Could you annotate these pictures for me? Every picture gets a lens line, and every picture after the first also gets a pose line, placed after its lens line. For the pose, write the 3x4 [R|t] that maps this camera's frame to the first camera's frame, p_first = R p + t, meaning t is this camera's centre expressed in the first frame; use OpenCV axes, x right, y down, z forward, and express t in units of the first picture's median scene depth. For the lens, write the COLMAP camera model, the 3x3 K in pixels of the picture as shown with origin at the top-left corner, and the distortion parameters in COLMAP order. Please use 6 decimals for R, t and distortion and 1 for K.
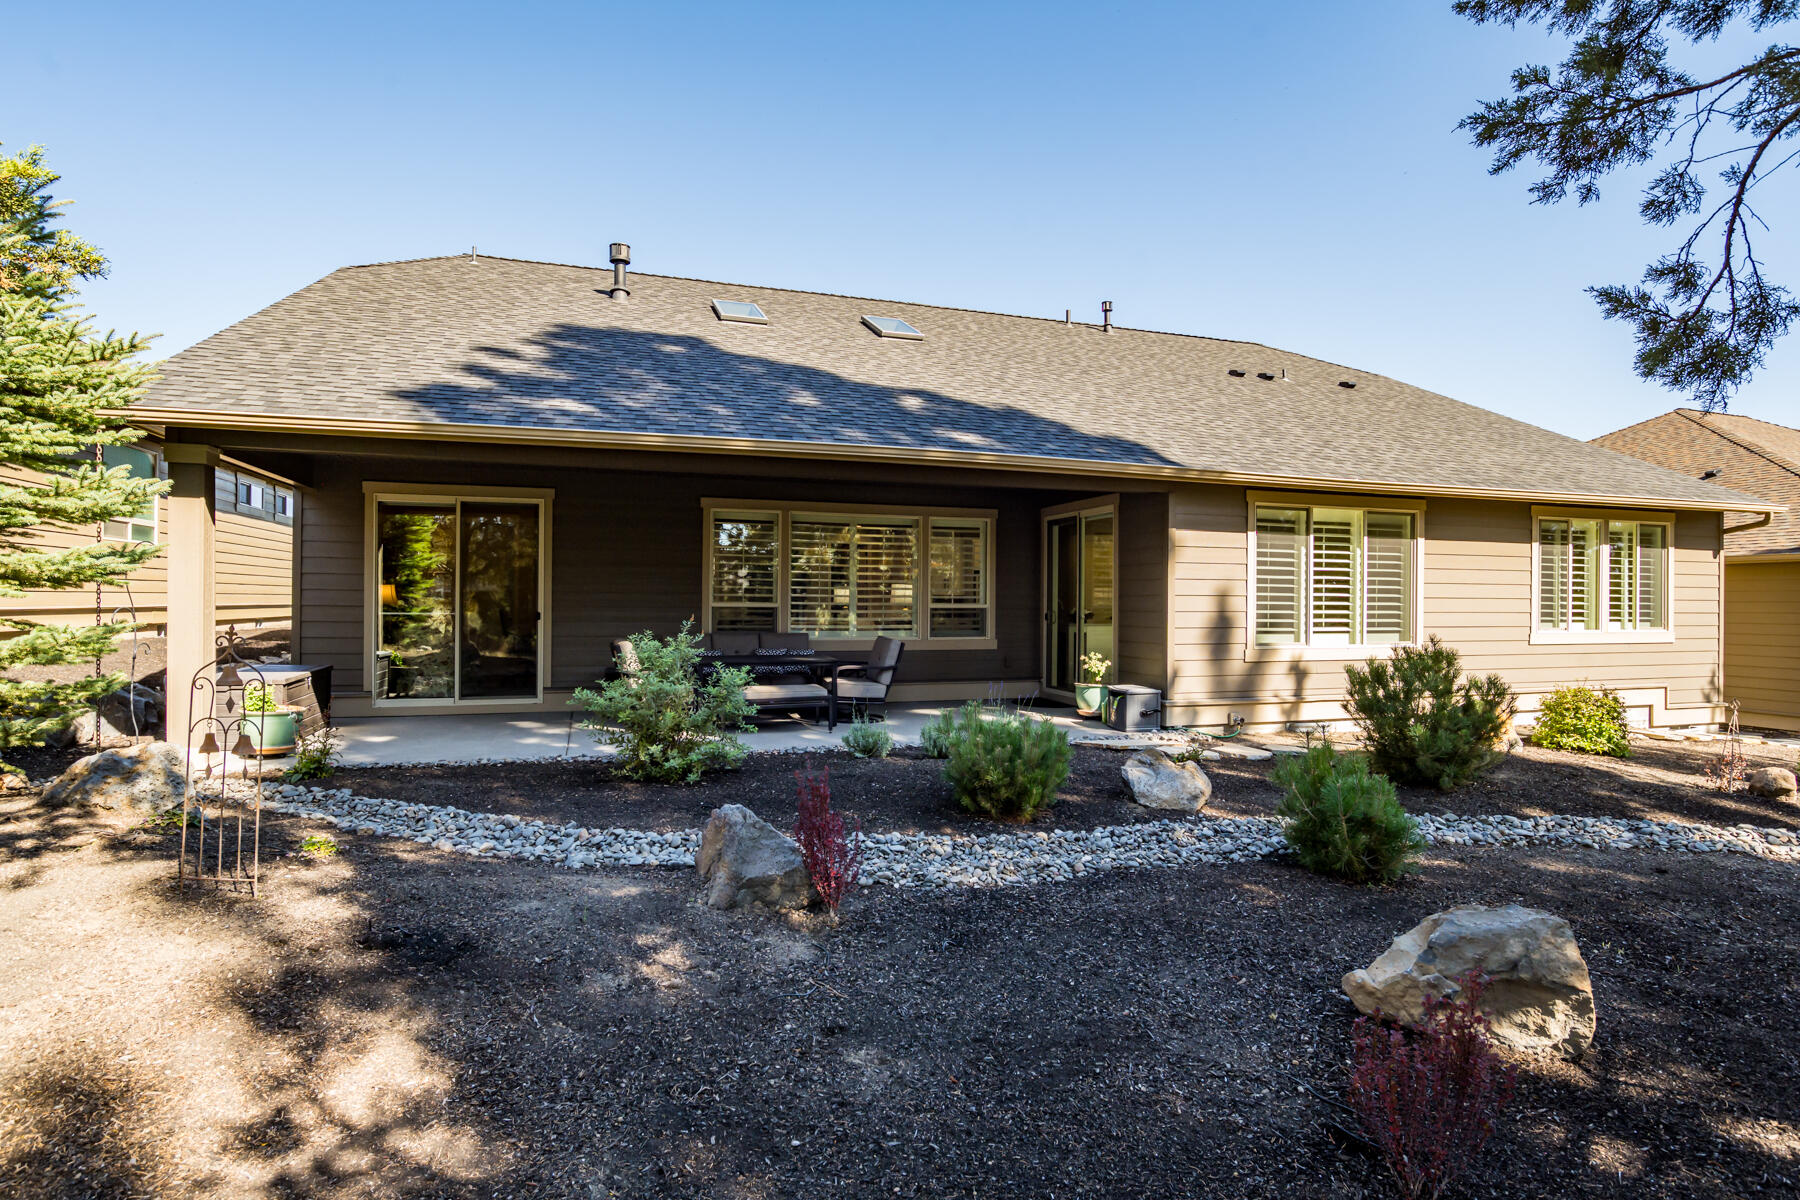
lens RADIAL K [[910.2, 0, 903.3], [0, 910.2, 604.7], [0, 0, 1]] dist [-0.018489, 0.008205]
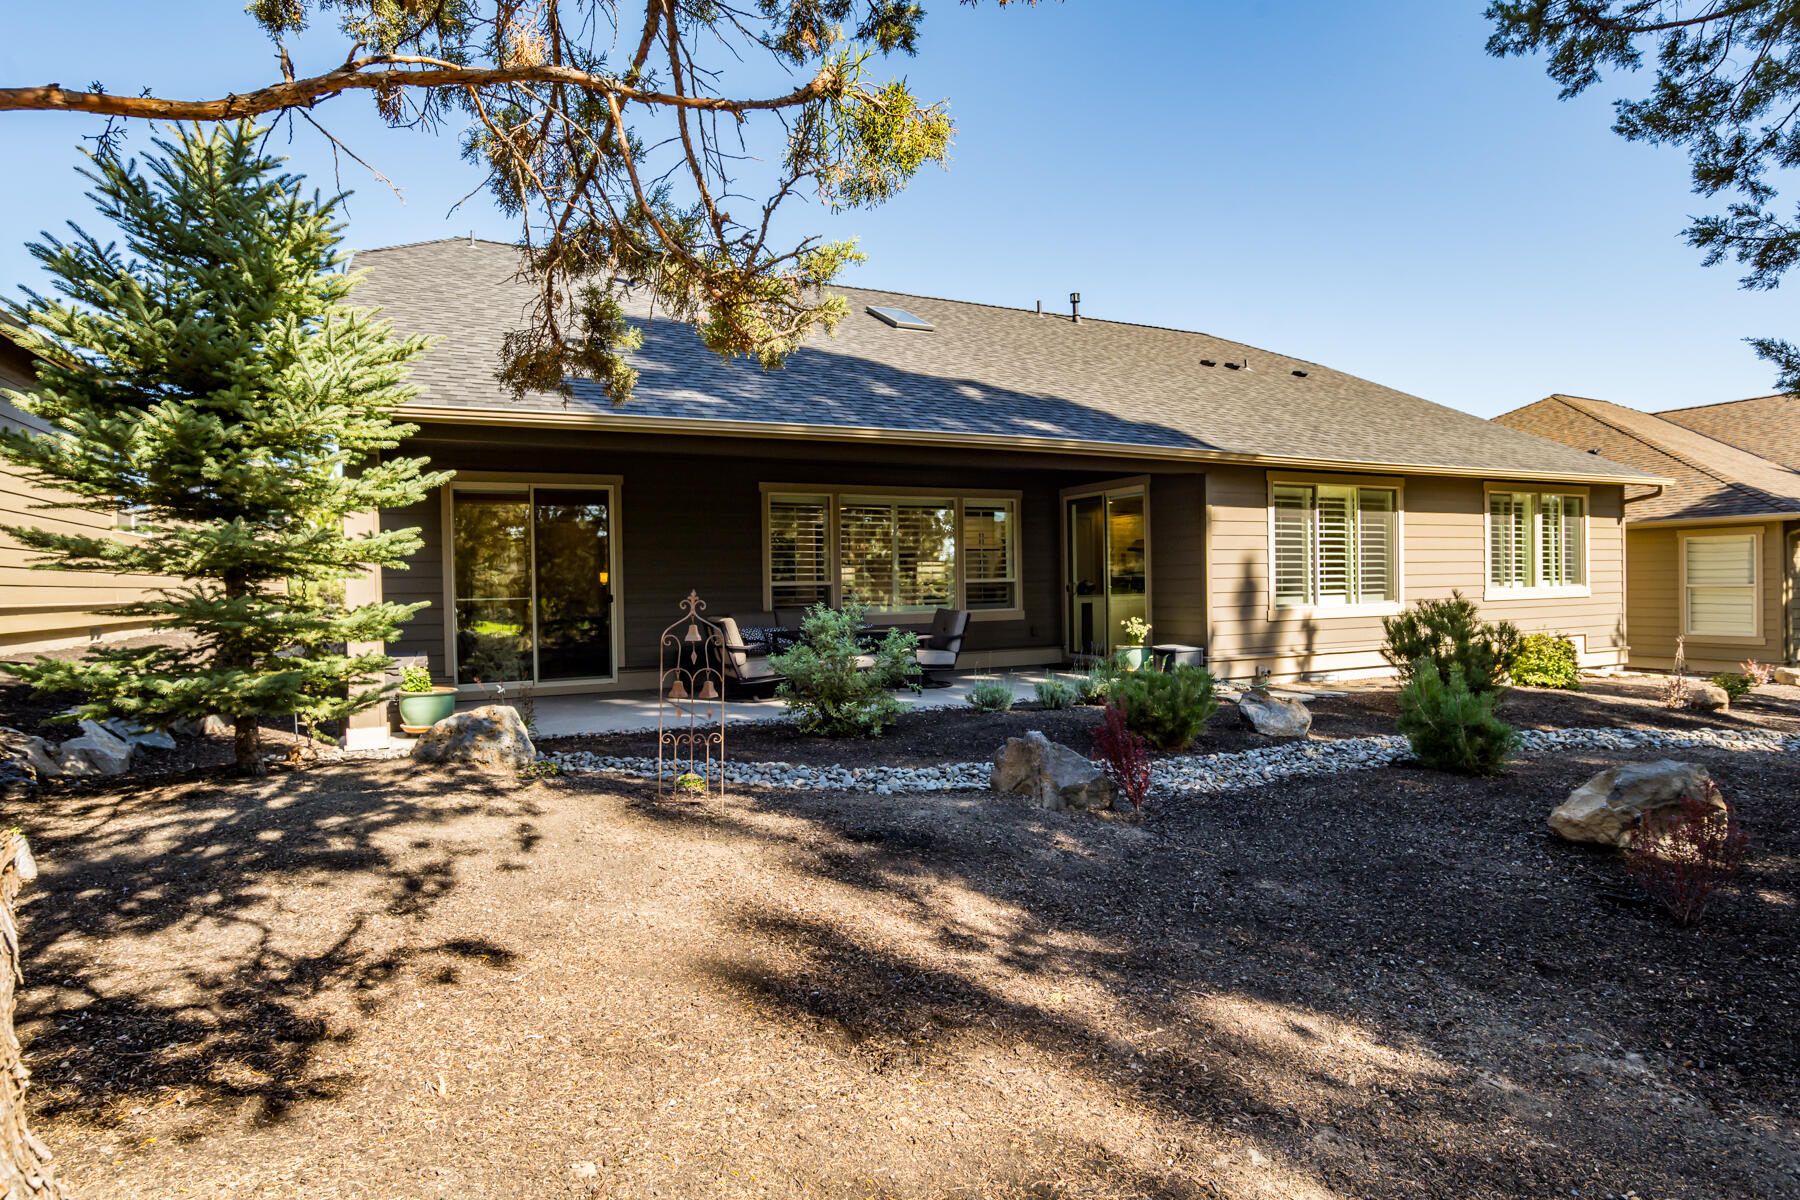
lens RADIAL K [[910.2, 0, 931.7], [0, 910.2, 600.2], [0, 0, 1]] dist [-0.018489, 0.008205]
pose [[0.991526, -0.027177, 0.127031, -0.186158], [0.025347, 0.999551, 0.016001, 0.007422], [-0.127409, -0.012646, 0.991770, -0.078561]]
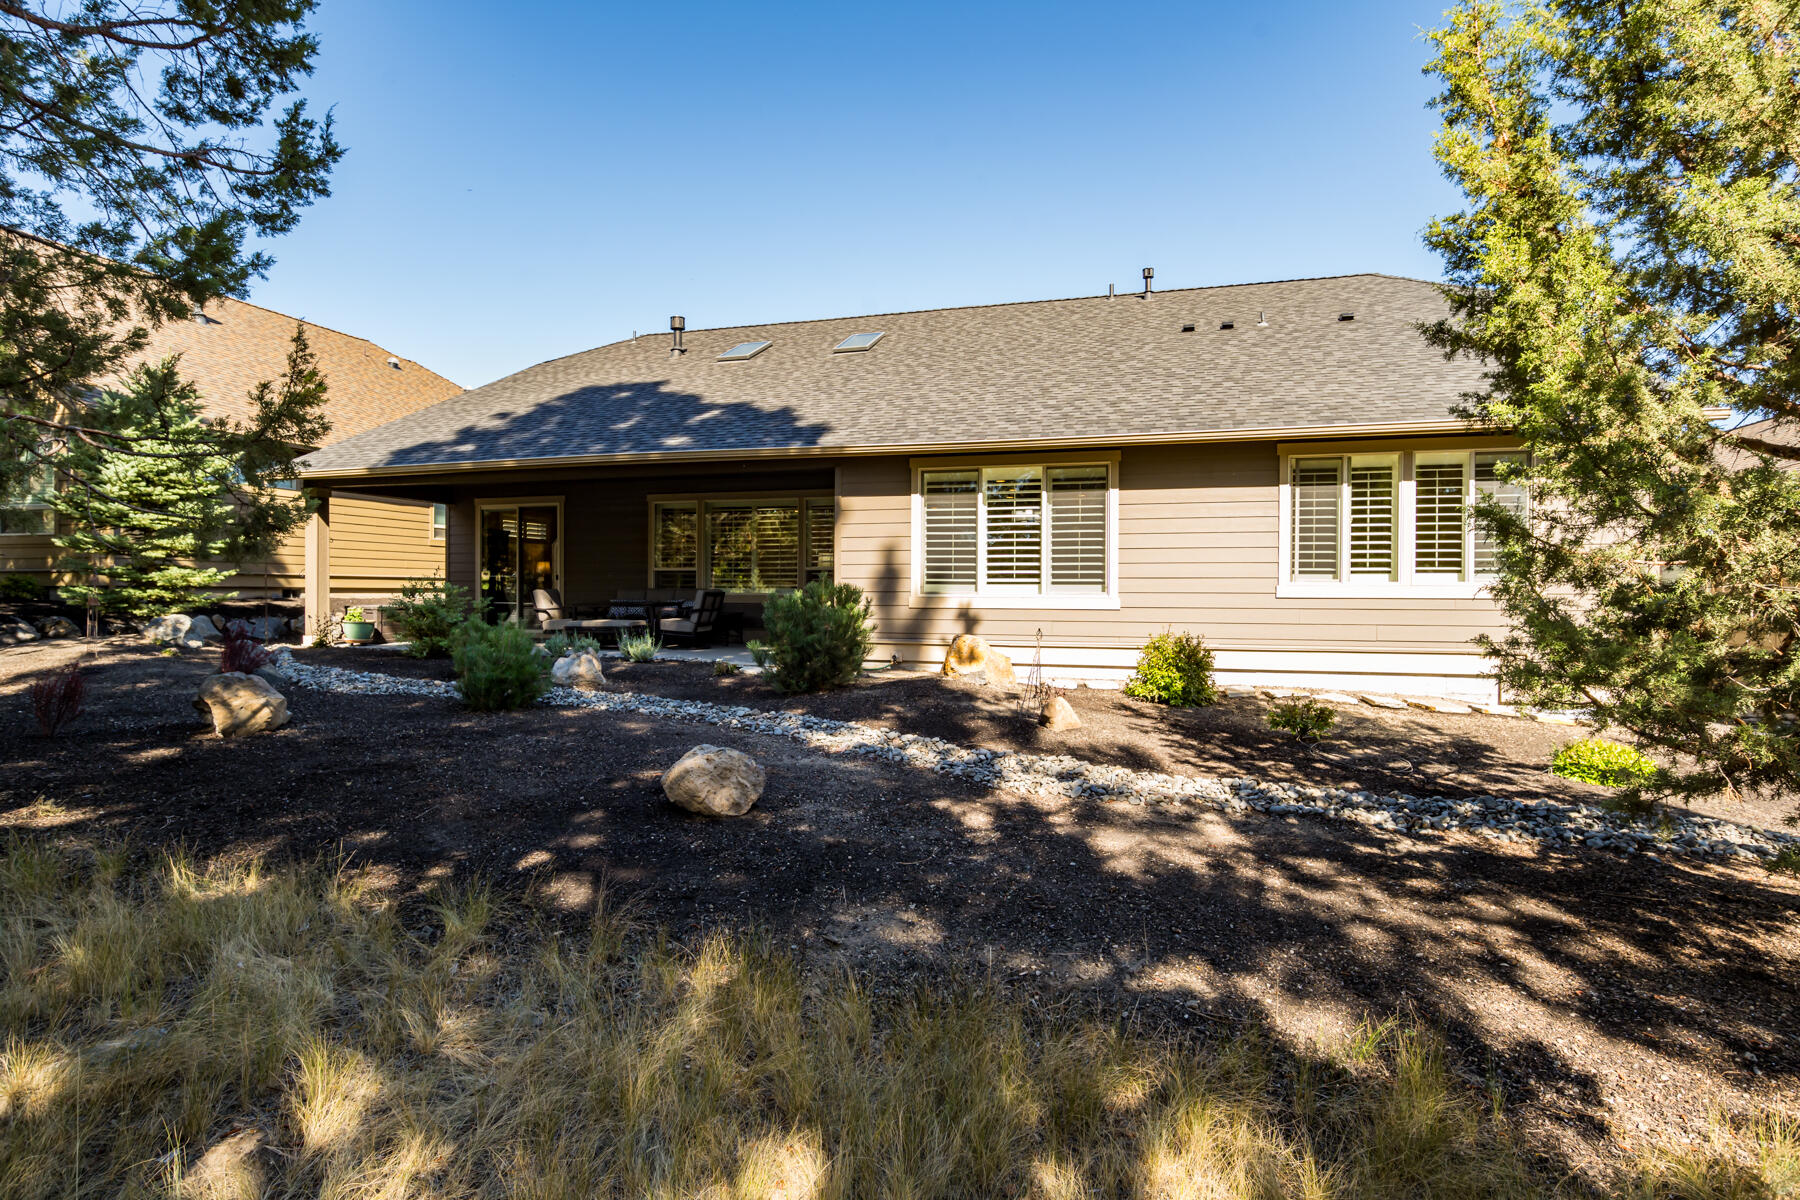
lens RADIAL K [[910.2, 0, 913.6], [0, 910.2, 590.4], [0, 0, 1]] dist [-0.018489, 0.008205]
pose [[0.826556, -0.003606, -0.562842, 1.029767], [0.002641, 0.999993, -0.002528, 0.043666], [0.562848, 0.000604, 0.826560, 0.044741]]
